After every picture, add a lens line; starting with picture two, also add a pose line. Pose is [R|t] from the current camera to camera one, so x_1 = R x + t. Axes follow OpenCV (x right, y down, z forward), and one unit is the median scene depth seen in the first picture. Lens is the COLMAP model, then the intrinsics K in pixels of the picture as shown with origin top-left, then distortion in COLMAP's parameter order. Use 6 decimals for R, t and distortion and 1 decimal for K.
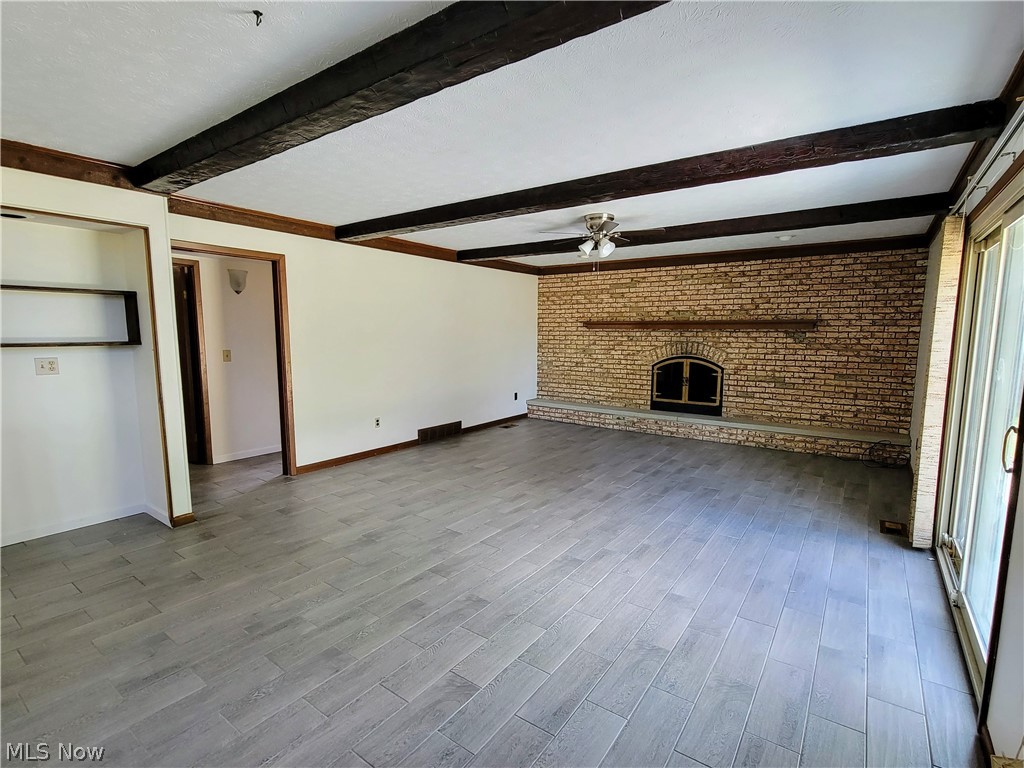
lens RADIAL K [[494.4, 0, 518.5], [0, 494.4, 392.0], [0, 0, 1]] dist [0.001543, -0.003043]
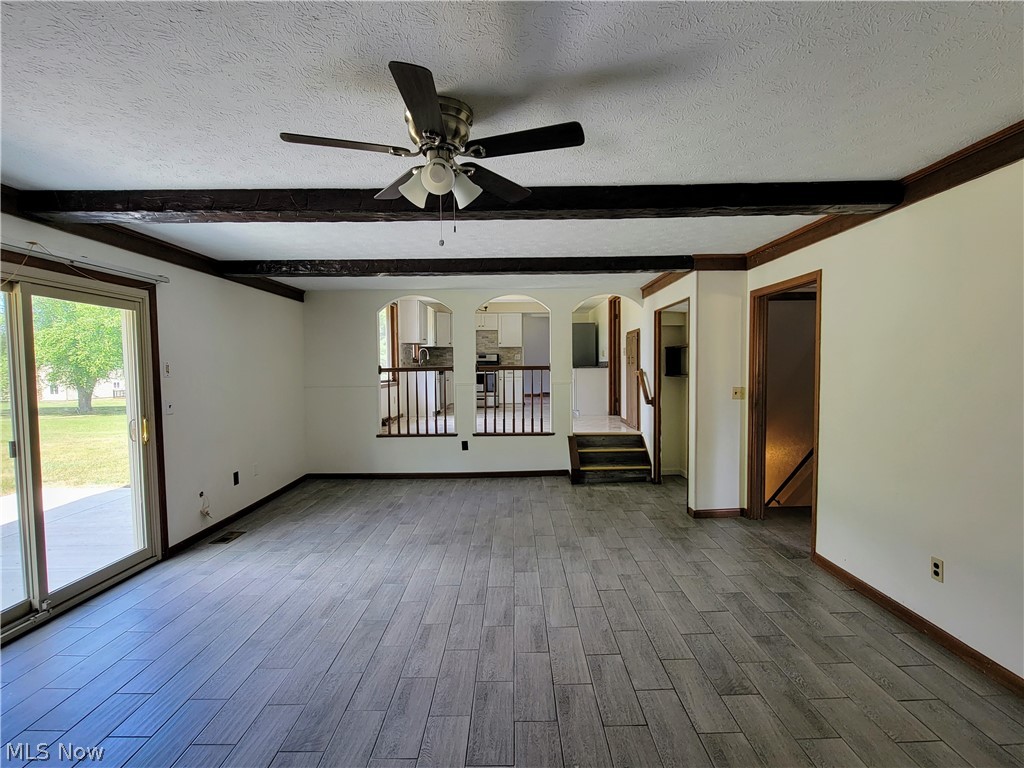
lens RADIAL K [[494.4, 0, 510.8], [0, 494.4, 388.7], [0, 0, 1]] dist [0.001543, -0.003043]
pose [[-0.821700, 0.030365, -0.569111, 0.265683], [-0.061613, 0.987994, 0.141673, -0.130588], [0.566580, 0.151477, -0.809964, 1.028226]]
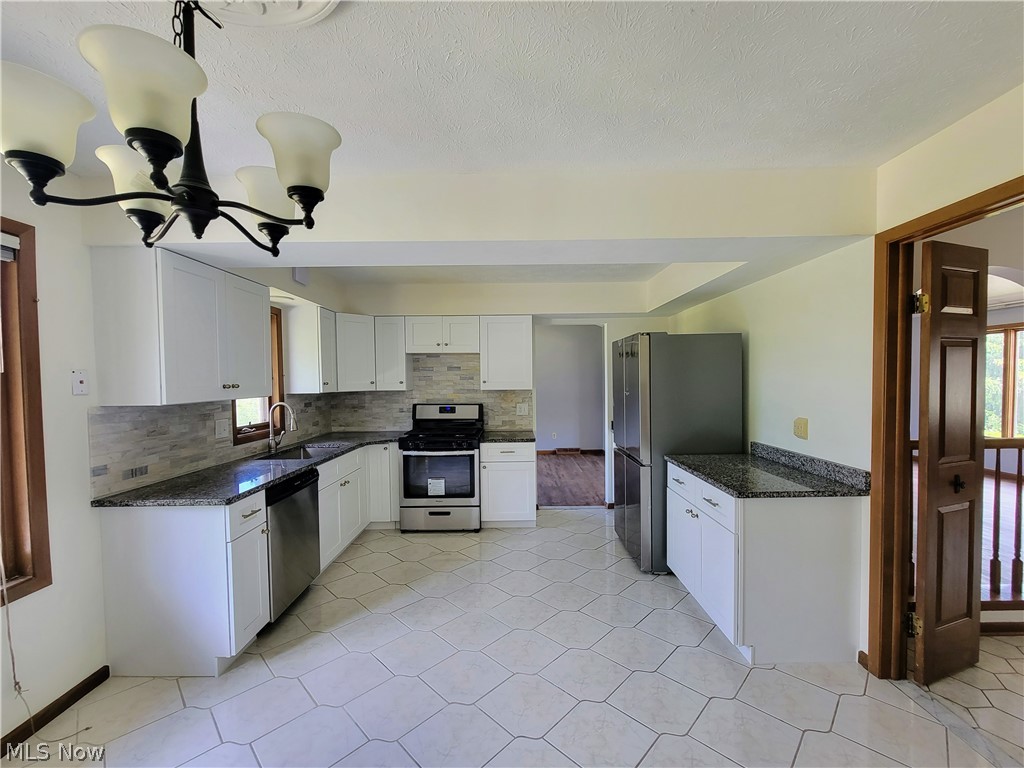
lens RADIAL K [[416.7, 0, 511.7], [0, 416.7, 390.7], [0, 0, 1]] dist [-0.001970, -0.000534]
pose [[-0.818159, 0.021628, -0.574585, -0.386810], [-0.059839, 0.990664, 0.122495, -0.108549], [0.571870, 0.134603, -0.809226, 0.087192]]
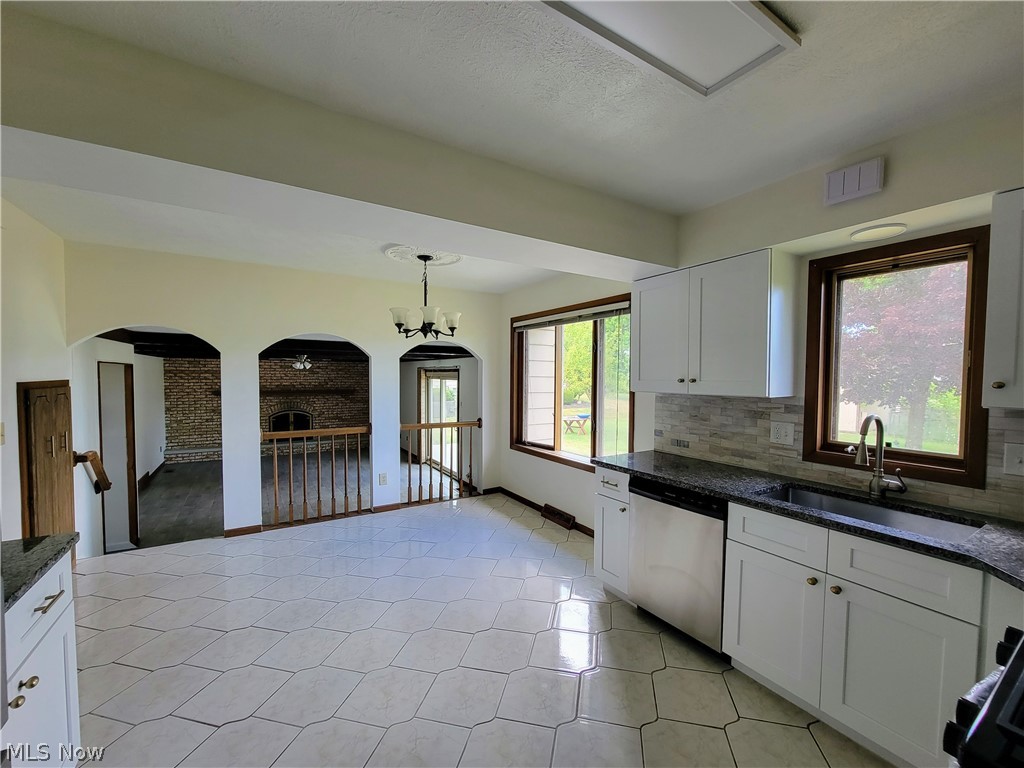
lens RADIAL K [[416.7, 0, 513.0], [0, 416.7, 390.7], [0, 0, 1]] dist [-0.001970, -0.000534]
pose [[0.389491, -0.036065, 0.920324, -0.841267], [0.105468, 0.994407, -0.005668, -0.052831], [-0.914972, 0.099272, 0.391116, -0.399050]]
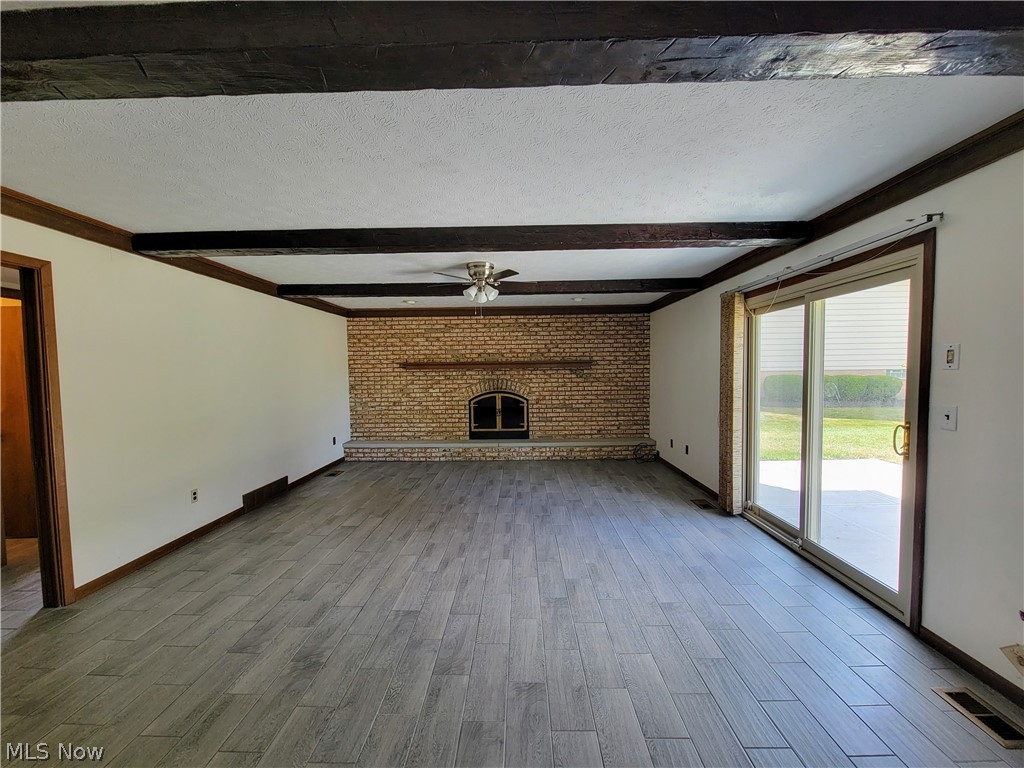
lens RADIAL K [[416.7, 0, 516.0], [0, 416.7, 390.1], [0, 0, 1]] dist [-0.001970, -0.000534]
pose [[0.823740, -0.041875, 0.565419, -0.214009], [0.085923, 0.994970, -0.051491, -0.022182], [-0.560419, 0.090997, 0.823195, 0.168641]]
